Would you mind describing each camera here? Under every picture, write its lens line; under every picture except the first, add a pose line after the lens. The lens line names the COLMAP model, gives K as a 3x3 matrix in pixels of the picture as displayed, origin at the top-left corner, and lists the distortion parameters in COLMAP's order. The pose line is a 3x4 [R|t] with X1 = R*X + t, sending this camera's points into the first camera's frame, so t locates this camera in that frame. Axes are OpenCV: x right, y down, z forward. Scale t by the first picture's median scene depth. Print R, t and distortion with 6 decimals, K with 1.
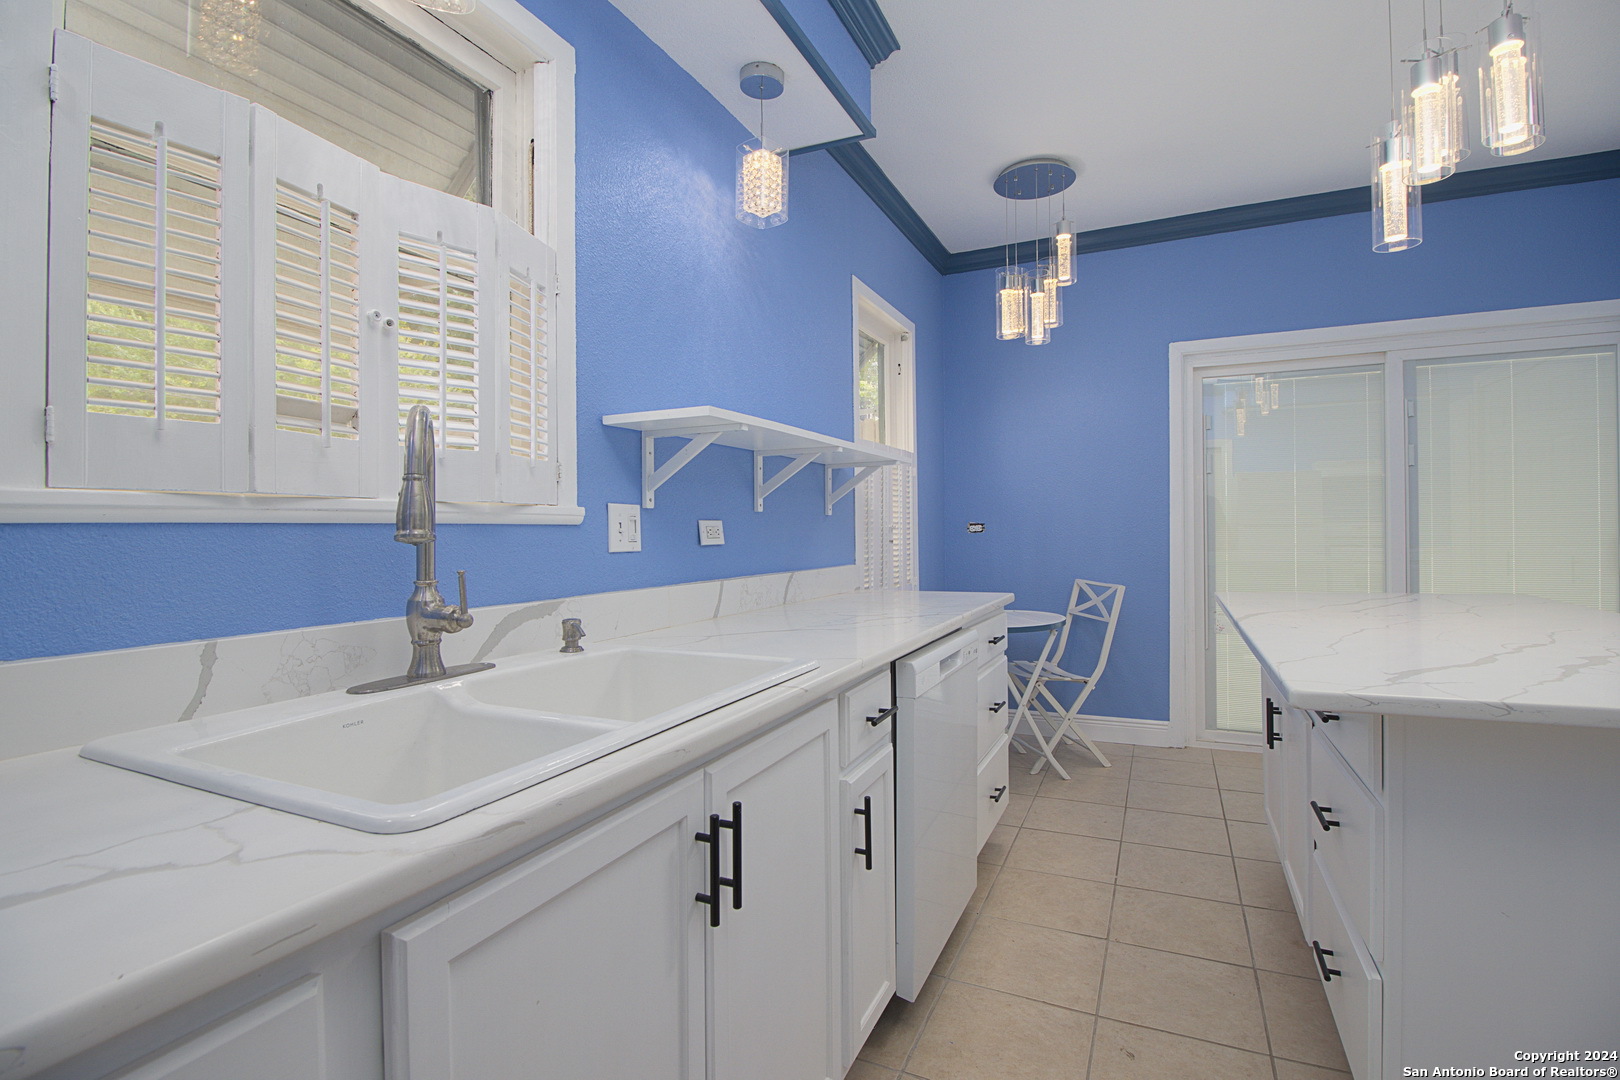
lens RADIAL K [[762.2, 0, 808.9], [0, 762.2, 534.0], [0, 0, 1]] dist [-0.012119, -0.000002]
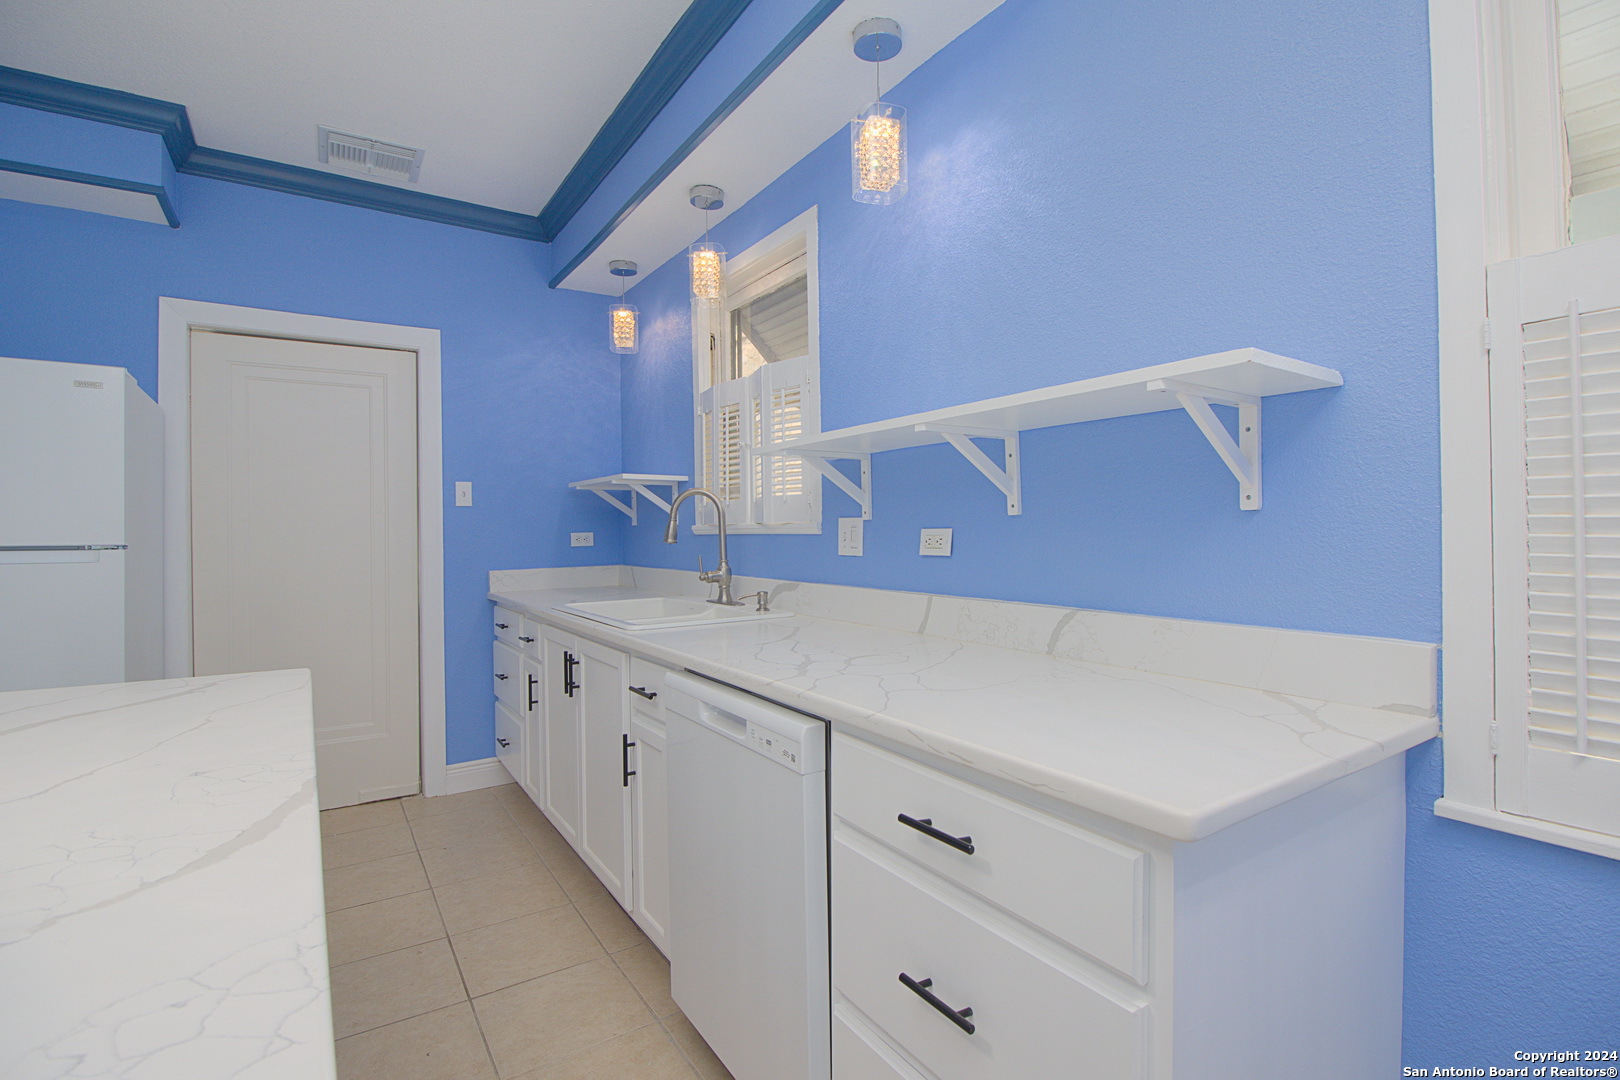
lens RADIAL K [[762.2, 0, 808.9], [0, 762.2, 534.0], [0, 0, 1]] dist [-0.012119, -0.000002]
pose [[-0.514227, 0.022655, -0.857355, 0.835369], [0.014982, 0.999736, 0.017431, -0.033964], [0.857523, -0.003882, -0.514430, 1.524481]]
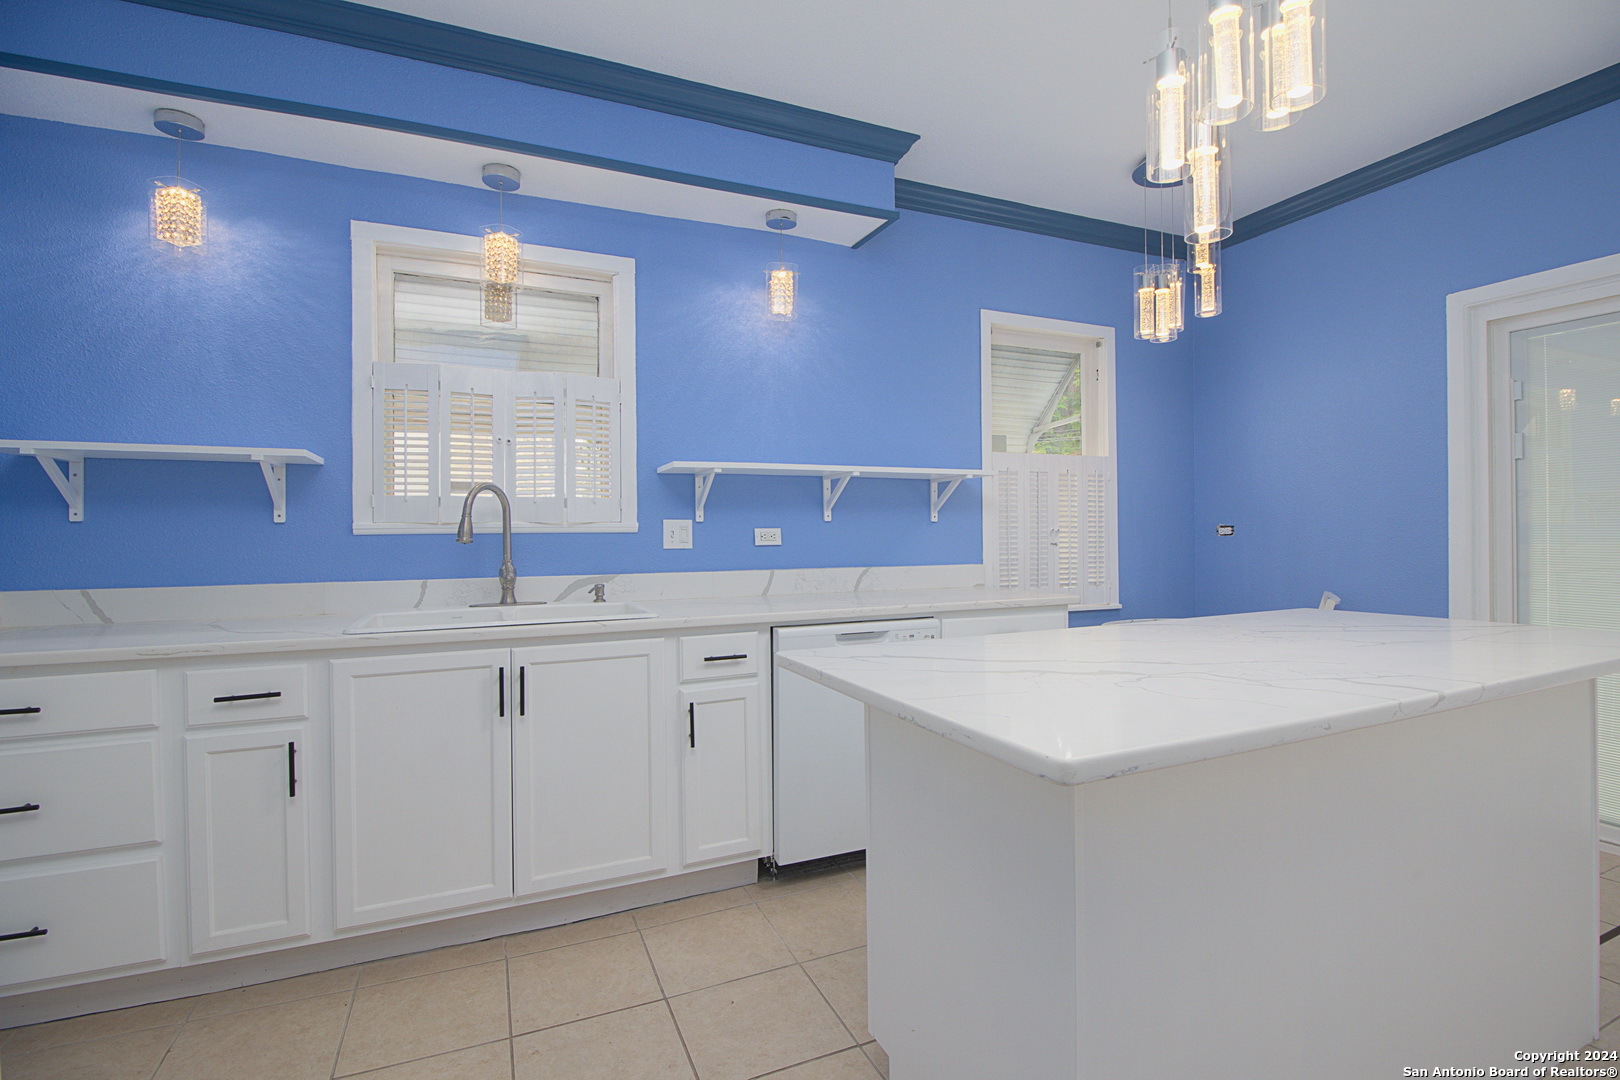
lens RADIAL K [[742.9, 0, 810.0], [0, 742.9, 540.0], [0, 0, 1]] dist [-0.018980, -0.000299]
pose [[0.750270, 0.007467, -0.661090, 0.986390], [-0.000880, 0.999947, 0.010296, -0.011461], [0.661131, -0.007143, 0.750236, -0.009095]]
